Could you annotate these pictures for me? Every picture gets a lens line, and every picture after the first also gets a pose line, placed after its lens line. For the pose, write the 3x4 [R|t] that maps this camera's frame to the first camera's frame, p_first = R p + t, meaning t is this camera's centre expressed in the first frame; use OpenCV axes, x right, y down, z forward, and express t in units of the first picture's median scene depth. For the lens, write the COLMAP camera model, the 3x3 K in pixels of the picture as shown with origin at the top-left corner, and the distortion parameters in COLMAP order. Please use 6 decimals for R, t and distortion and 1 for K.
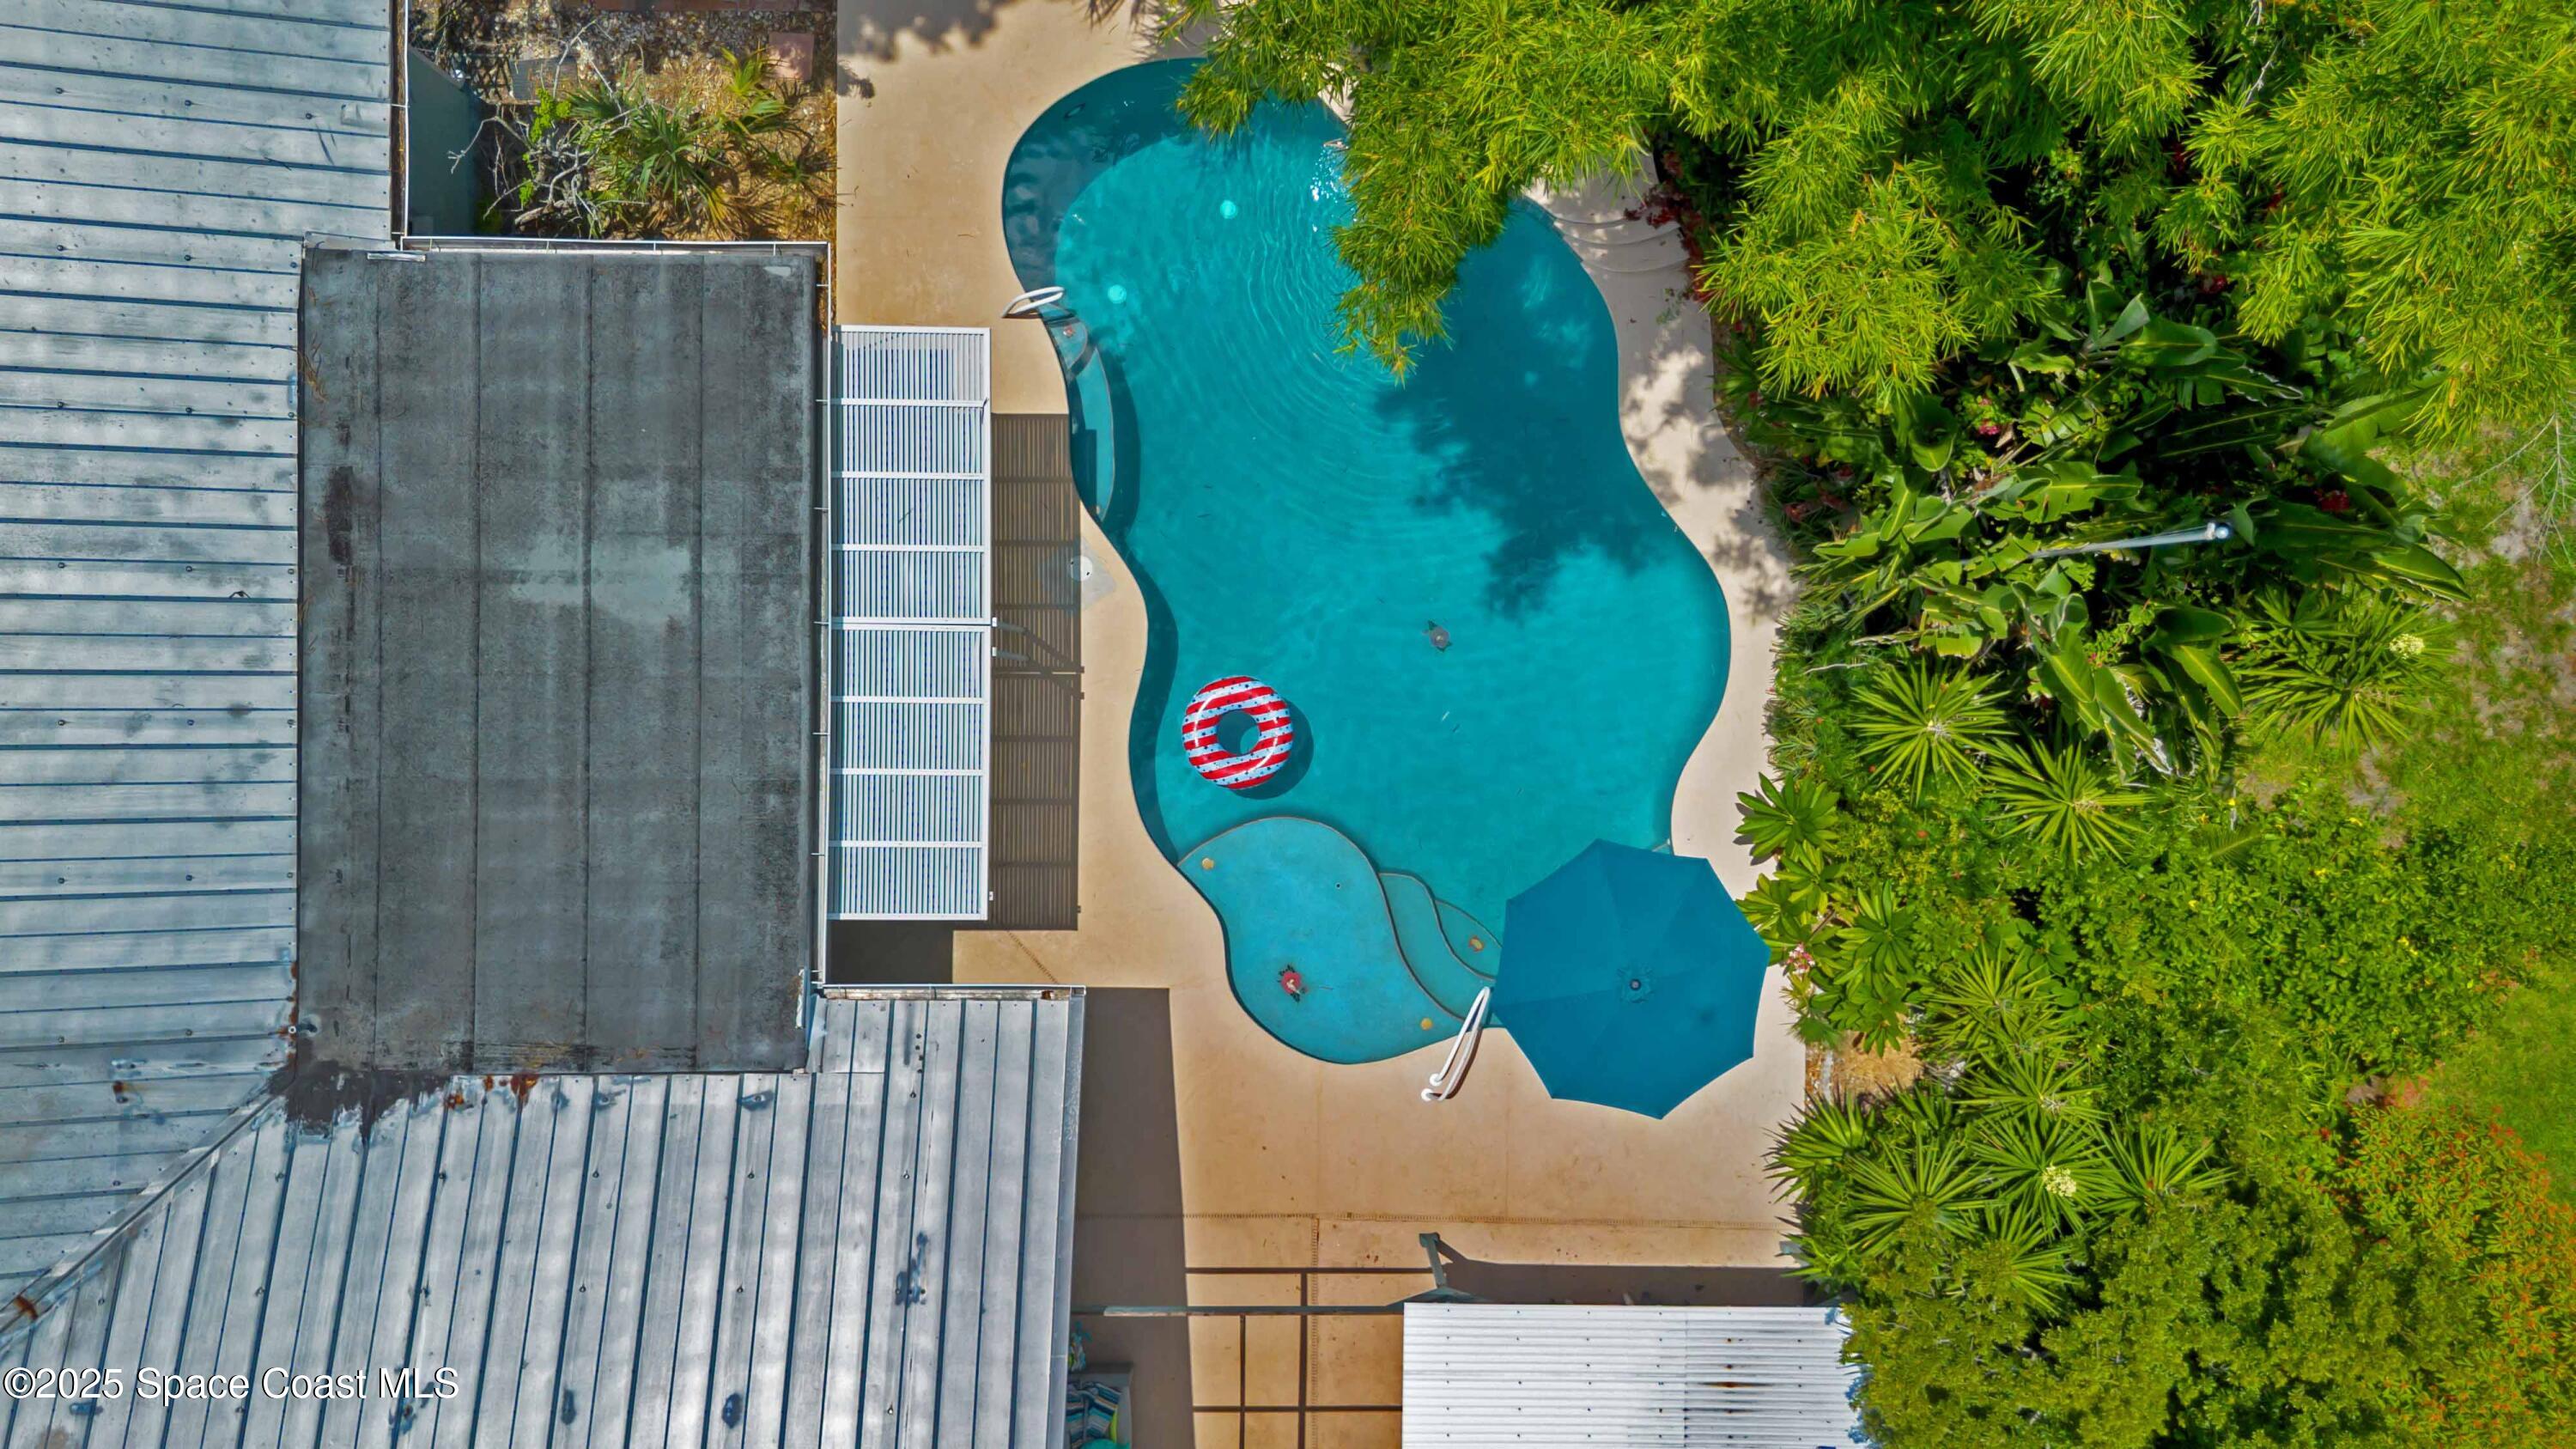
lens RADIAL K [[1835.8, 0, 1288.0], [0, 1835.8, 724.5], [0, 0, 1]] dist [0.091648, -0.137540]
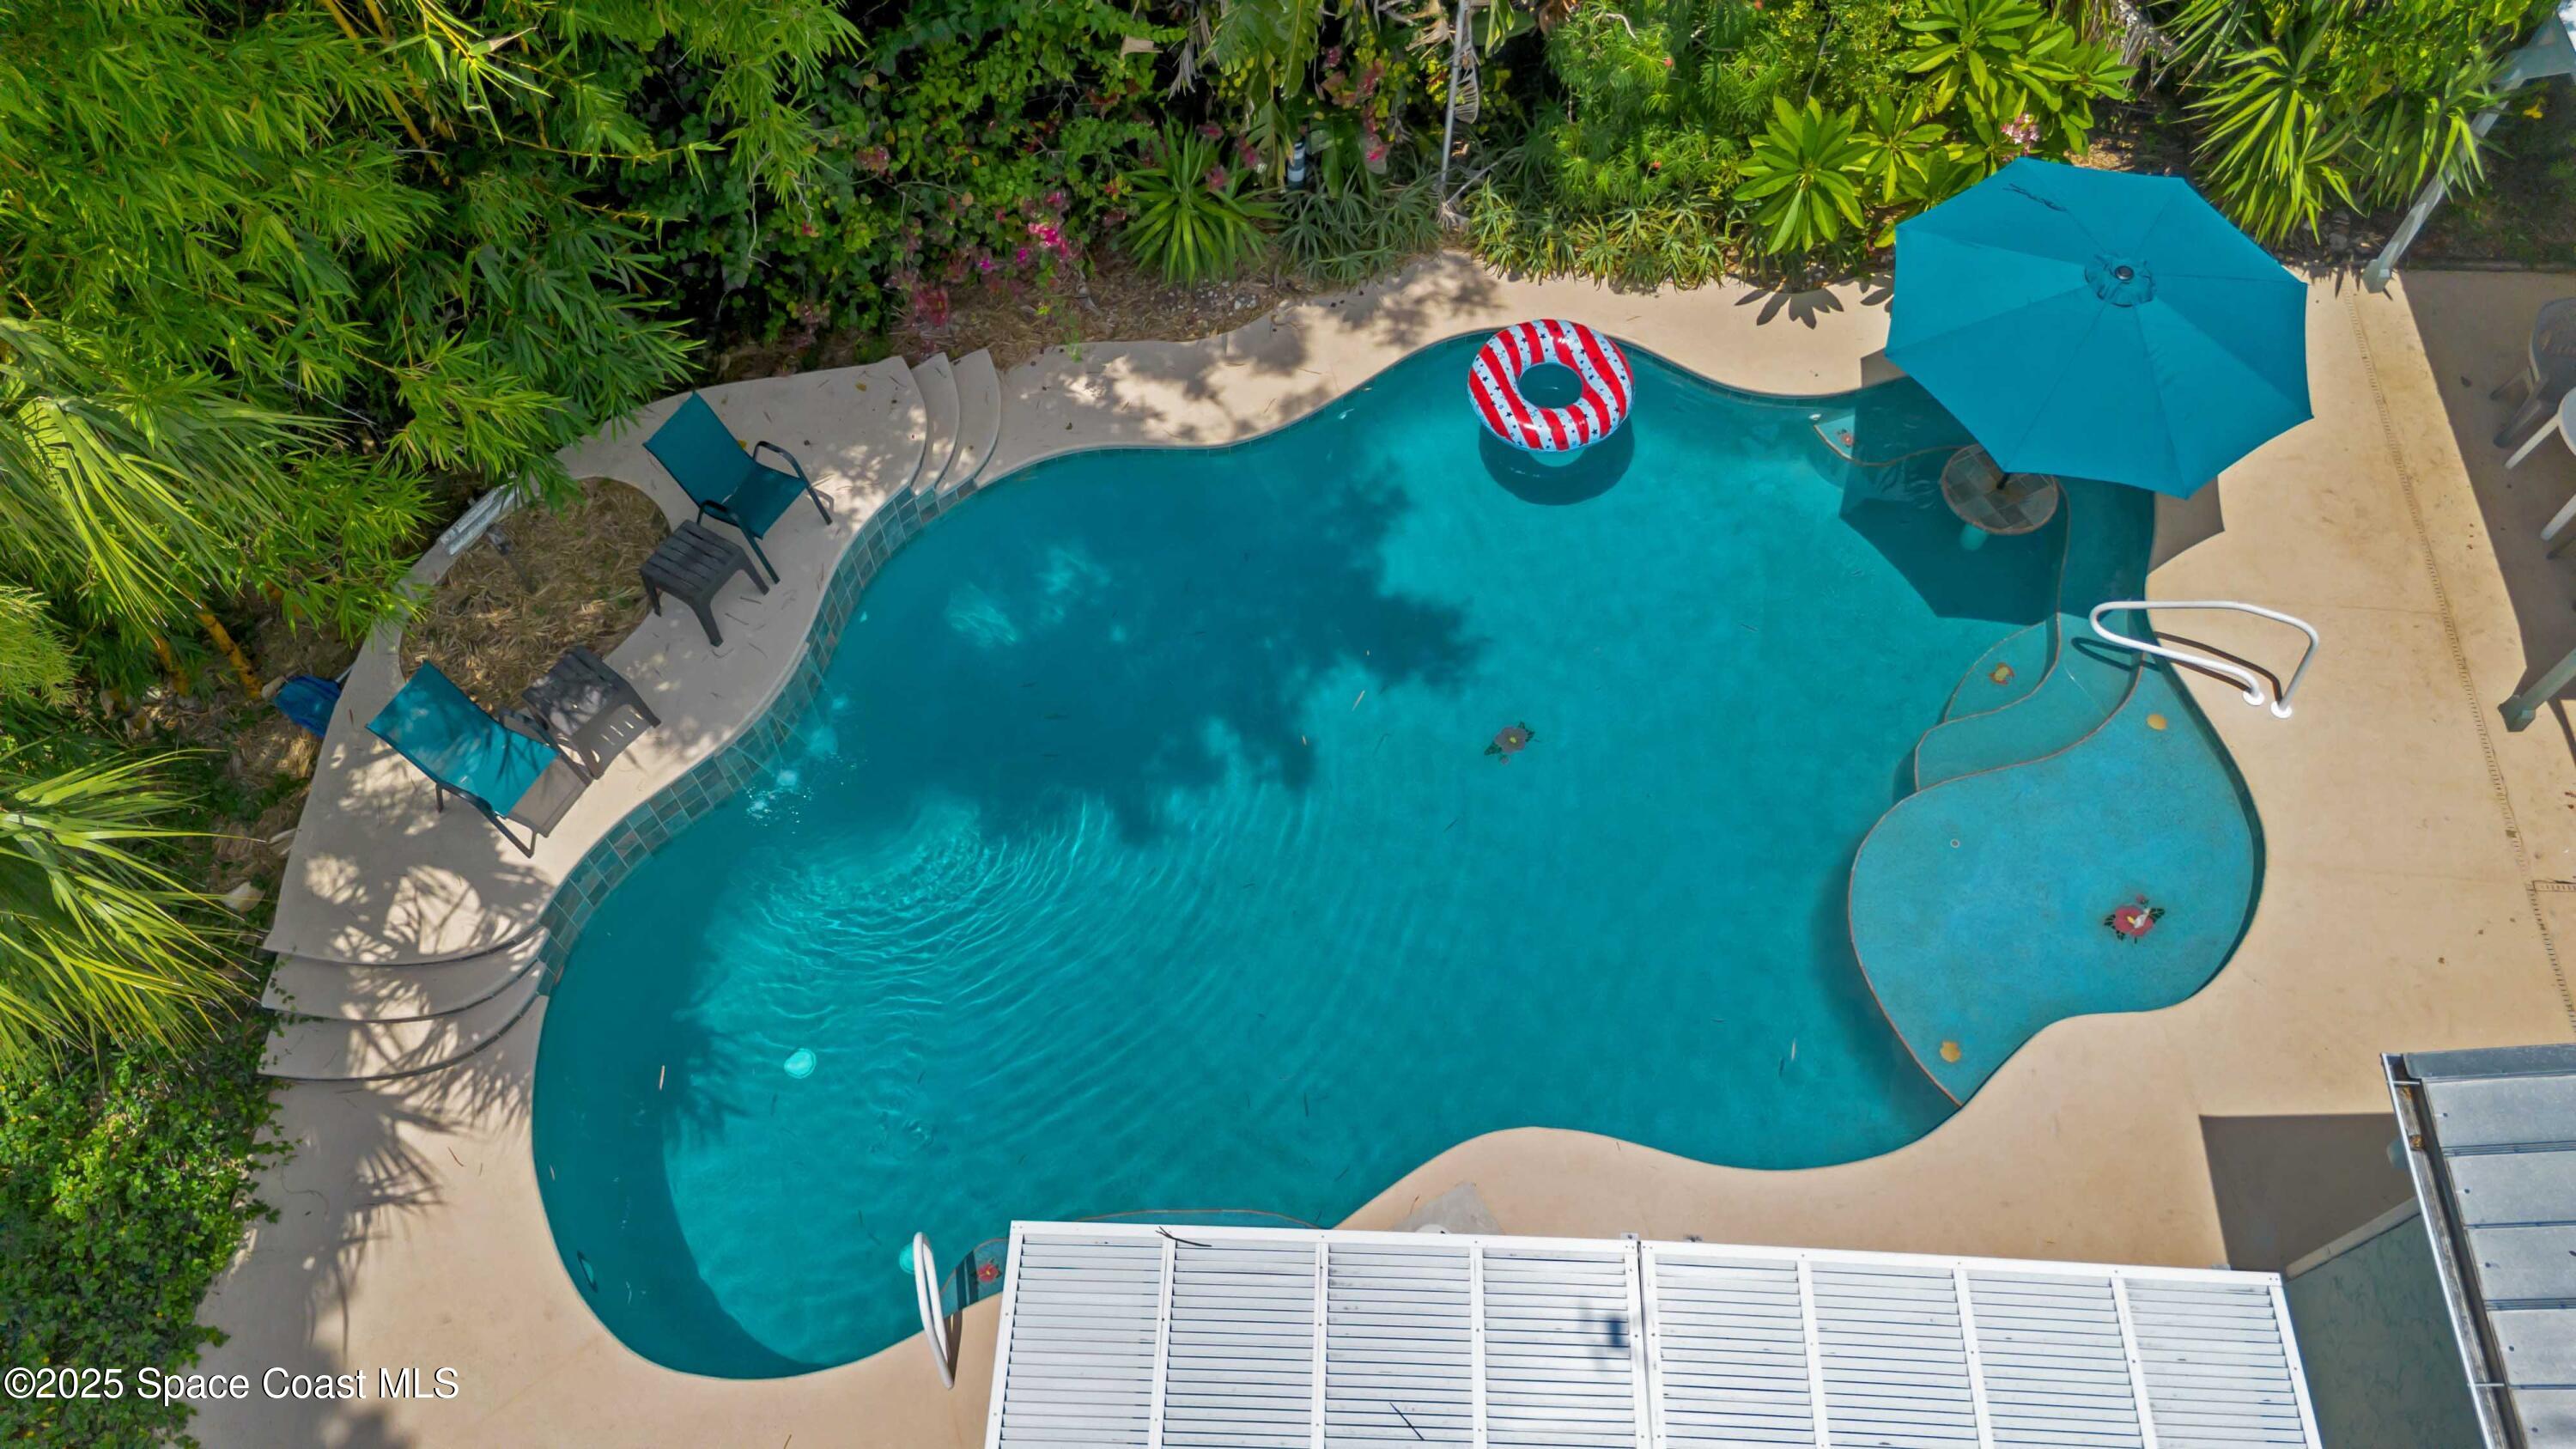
lens RADIAL K [[1835.8, 0, 1288.0], [0, 1835.8, 724.5], [0, 0, 1]] dist [0.091648, -0.137540]
pose [[0.030041, -0.872927, 0.486924, -0.283821], [0.999493, 0.021106, -0.023826, -0.136980], [0.010521, 0.487394, 0.873119, 0.533211]]
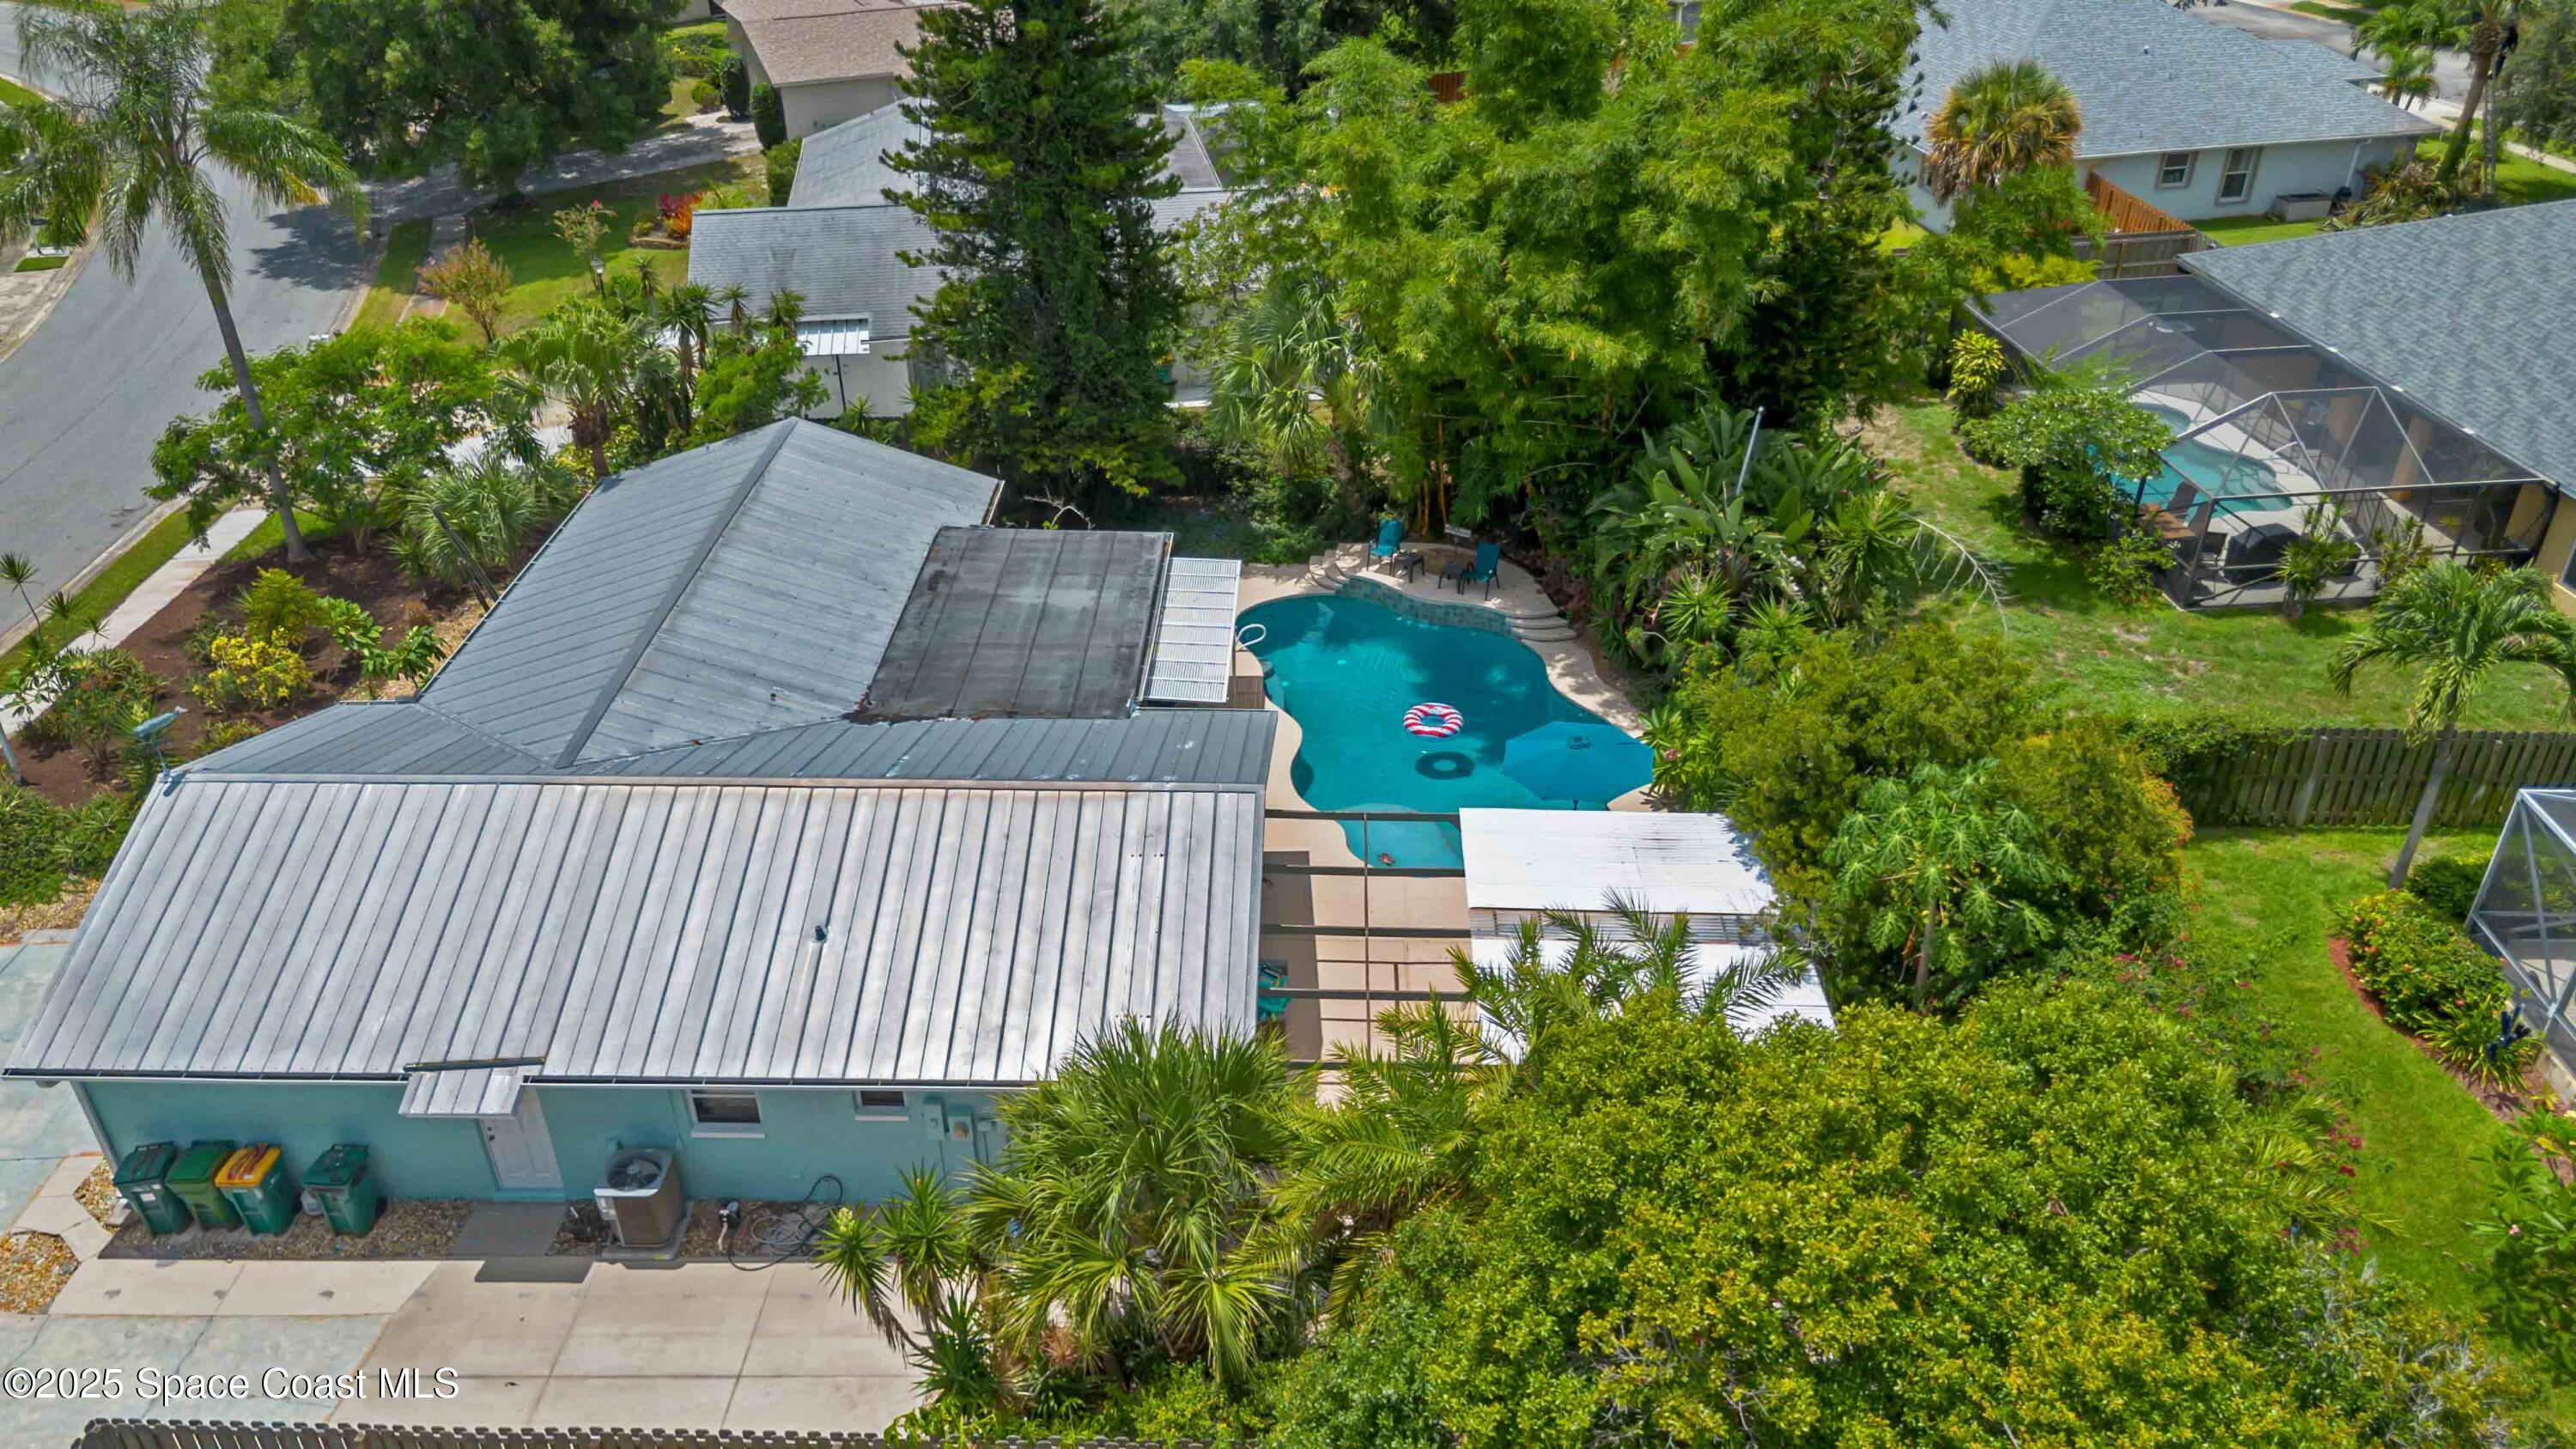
lens RADIAL K [[1835.8, 0, 1288.0], [0, 1835.8, 724.5], [0, 0, 1]] dist [0.091648, -0.137540]
pose [[0.999863, 0.009638, -0.013450, -0.075123], [-0.016488, 0.511393, -0.859189, 1.778527], [-0.001402, 0.859293, 0.511482, 0.060310]]
